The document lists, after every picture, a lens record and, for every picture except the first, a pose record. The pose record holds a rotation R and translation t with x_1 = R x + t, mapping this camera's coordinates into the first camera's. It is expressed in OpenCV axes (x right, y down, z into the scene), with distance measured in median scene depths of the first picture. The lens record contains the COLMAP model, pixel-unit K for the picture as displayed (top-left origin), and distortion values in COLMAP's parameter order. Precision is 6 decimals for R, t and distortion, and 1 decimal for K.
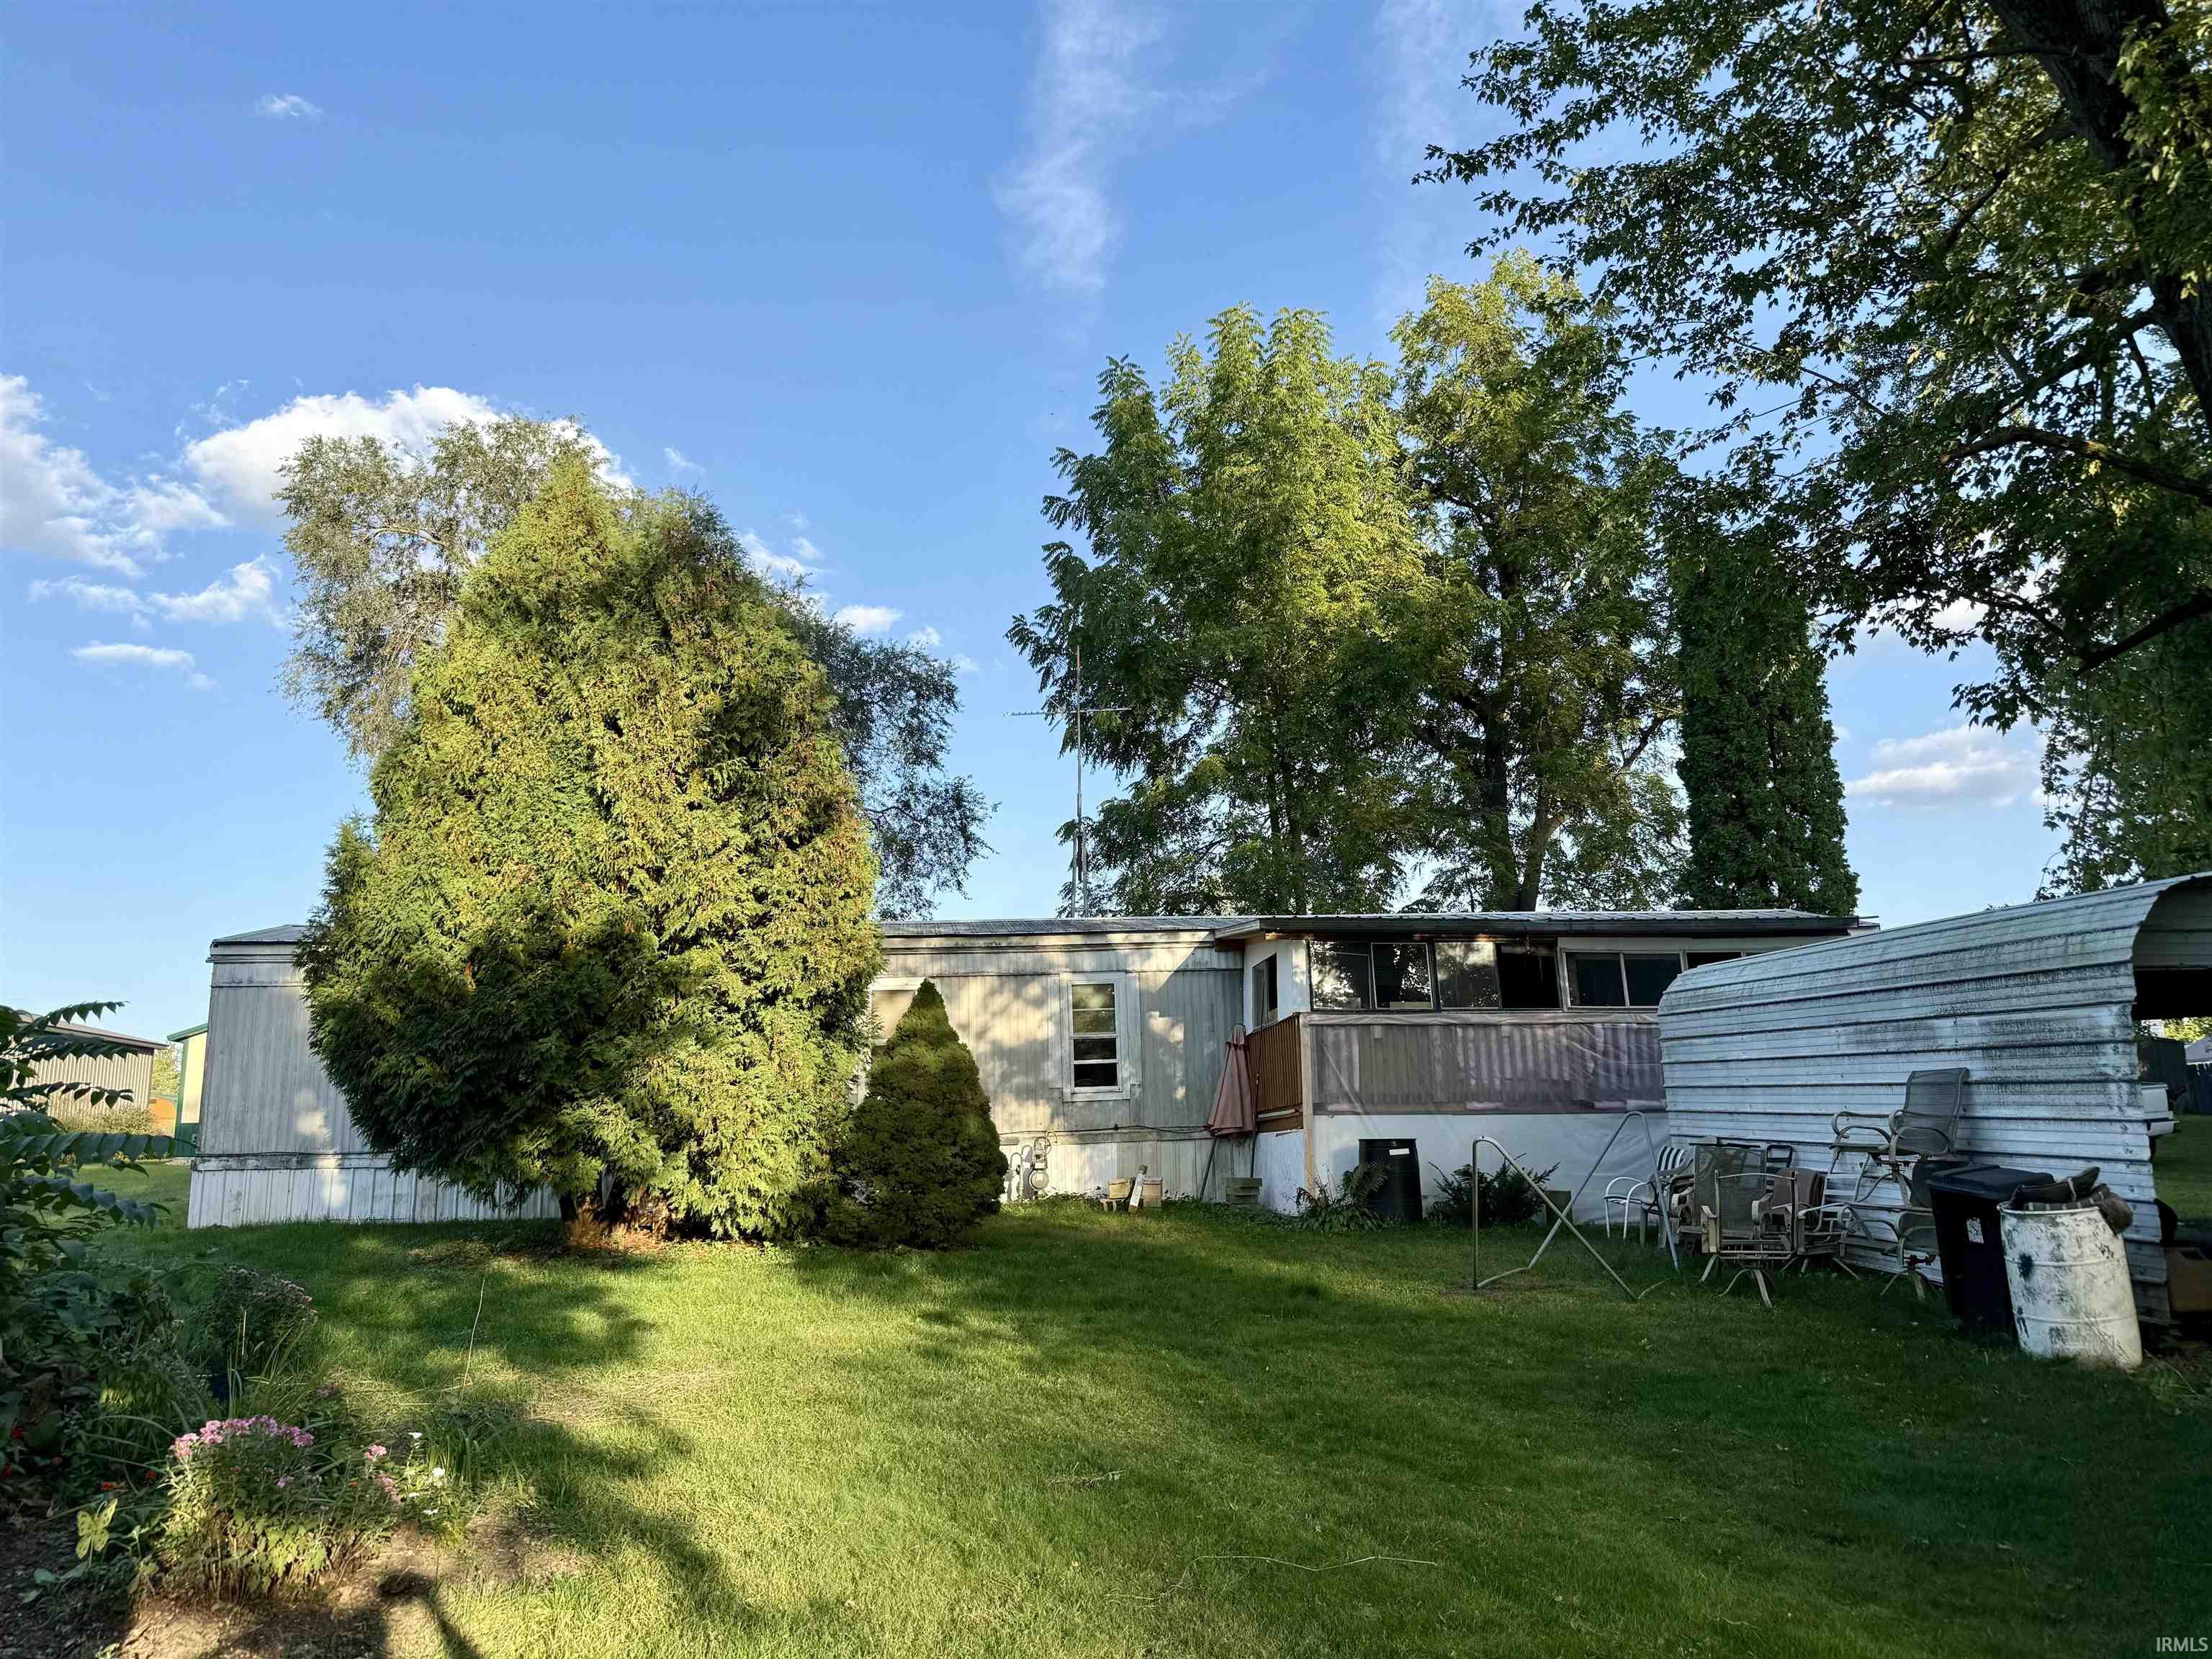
lens RADIAL K [[1566.1, 0, 1104.6], [0, 1566.1, 814.3], [0, 0, 1]] dist [0.087721, -0.027007]
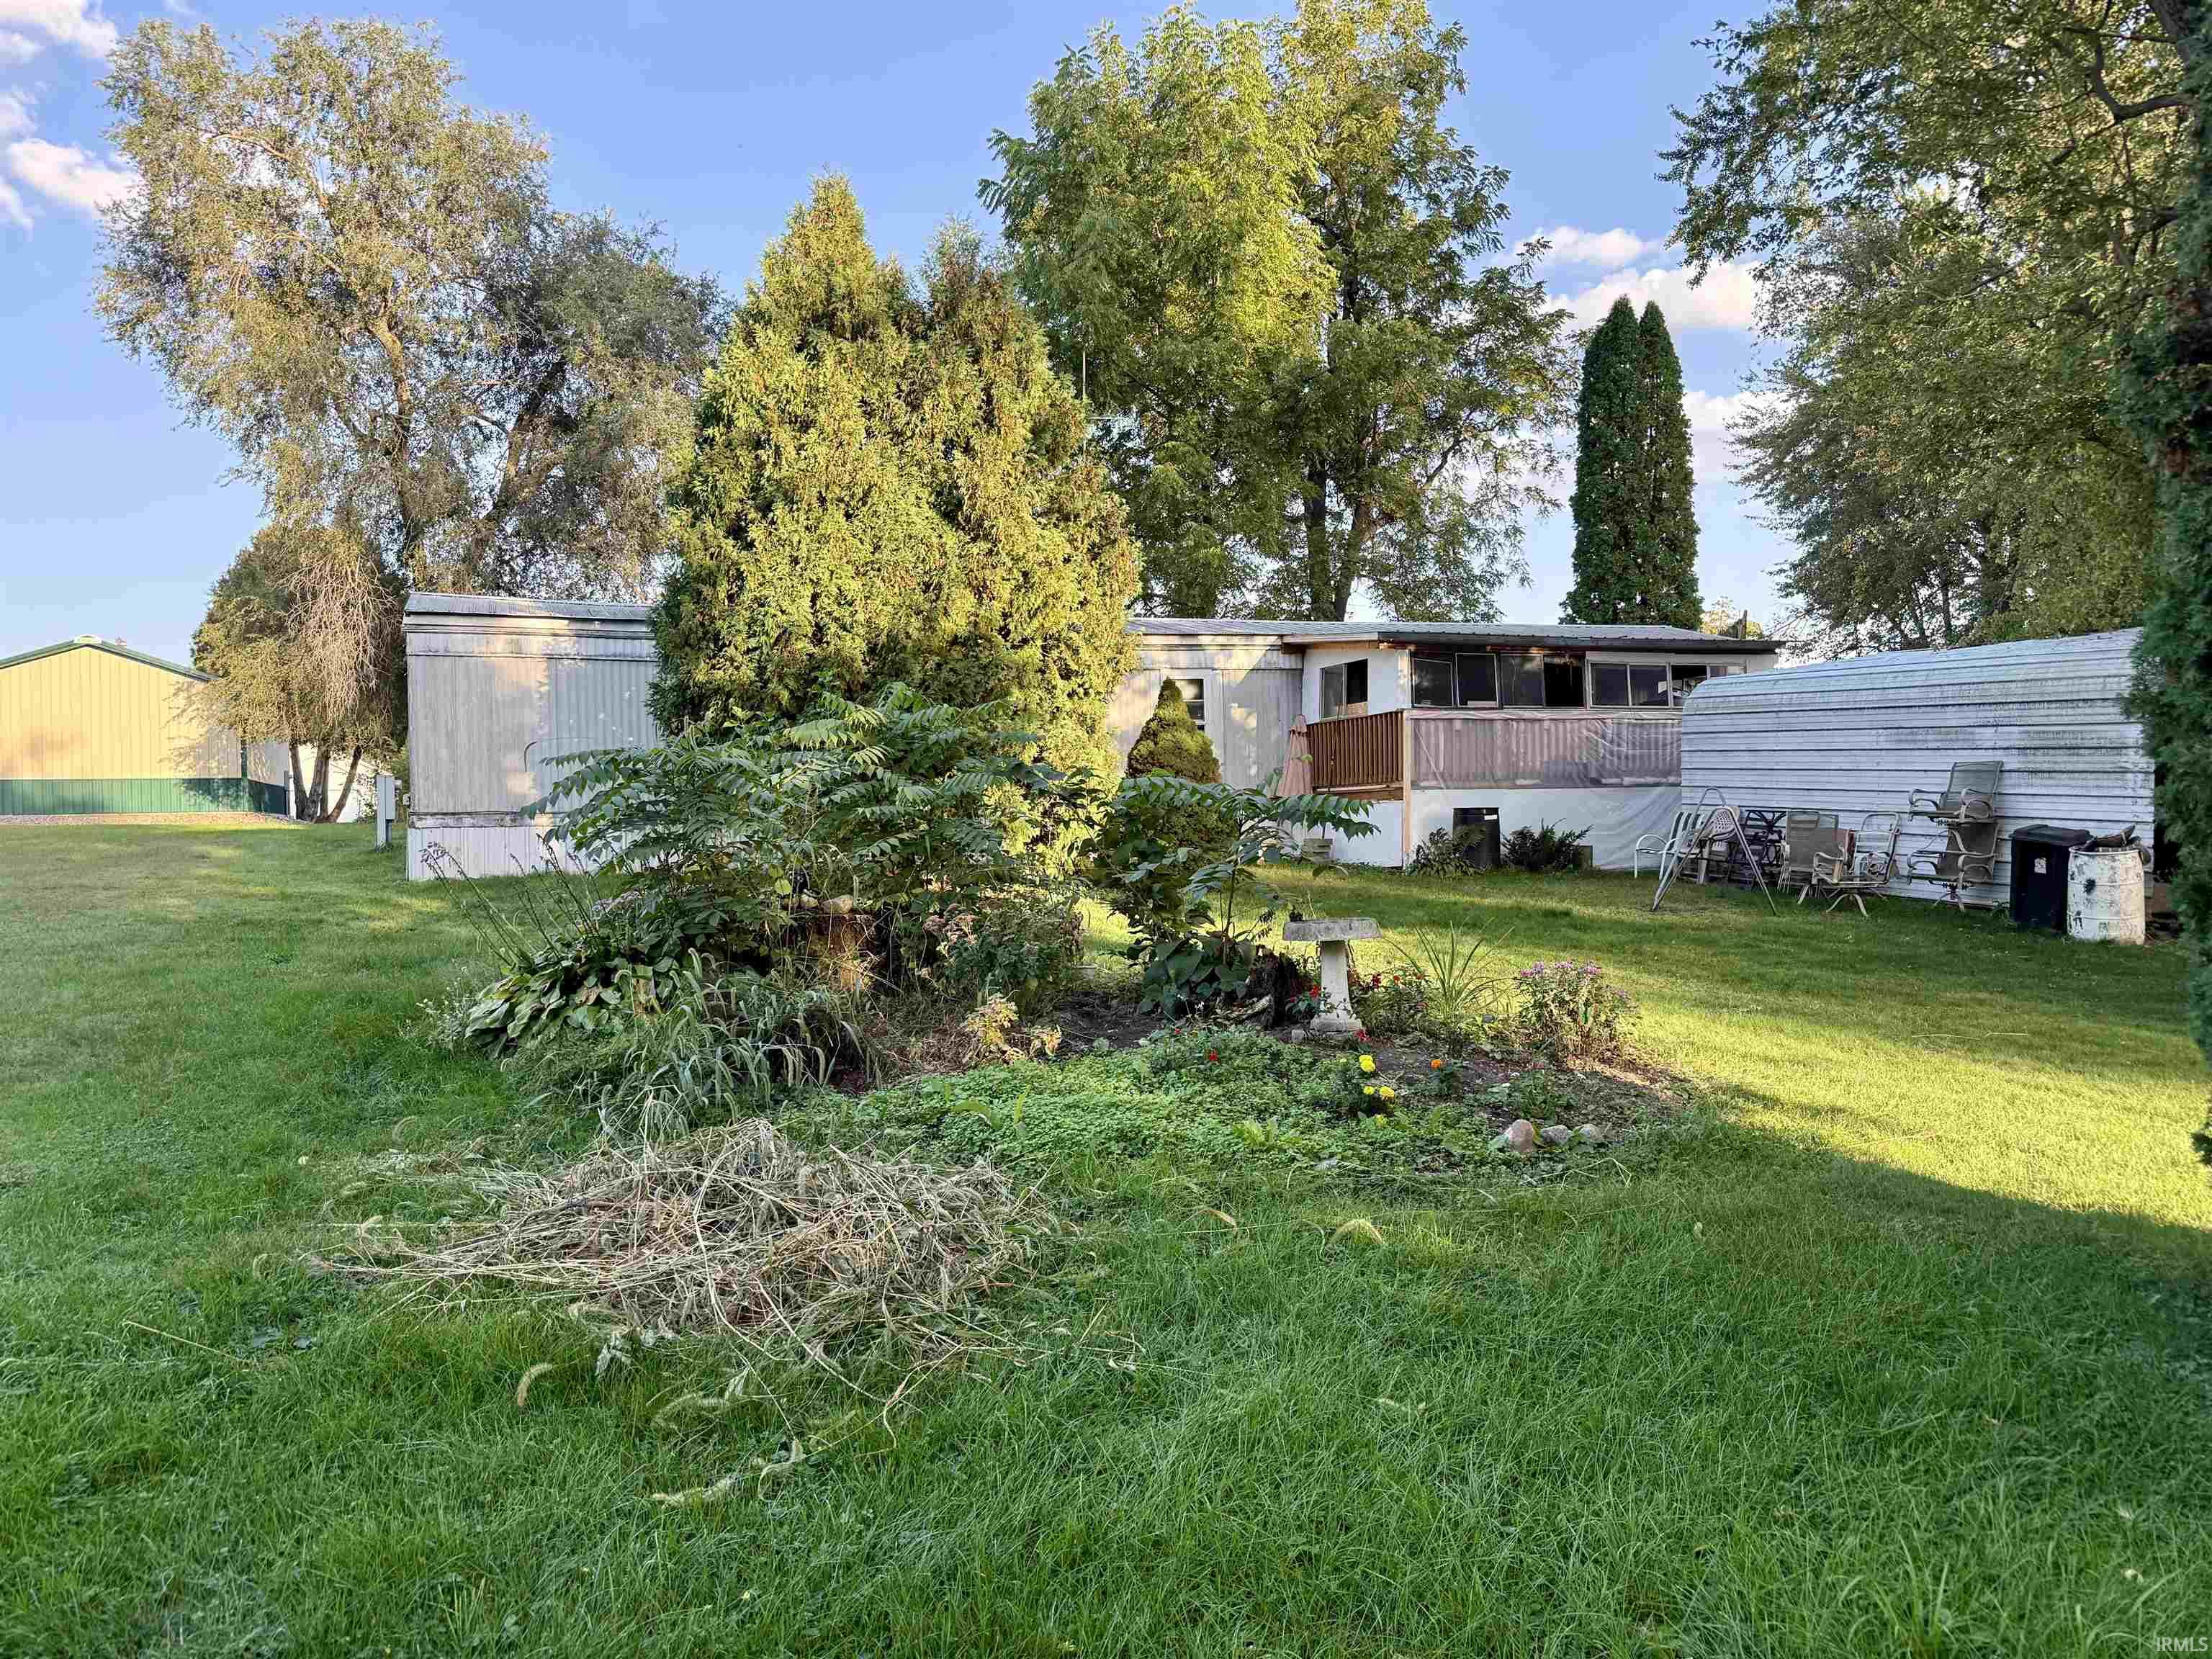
lens RADIAL K [[1566.1, 0, 1092.2], [0, 1566.1, 825.3], [0, 0, 1]] dist [0.087721, -0.027007]
pose [[0.962125, -0.001956, 0.272600, -0.452395], [-0.058149, 0.975488, 0.212232, -0.033667], [-0.266333, -0.220045, 0.938428, -0.122862]]
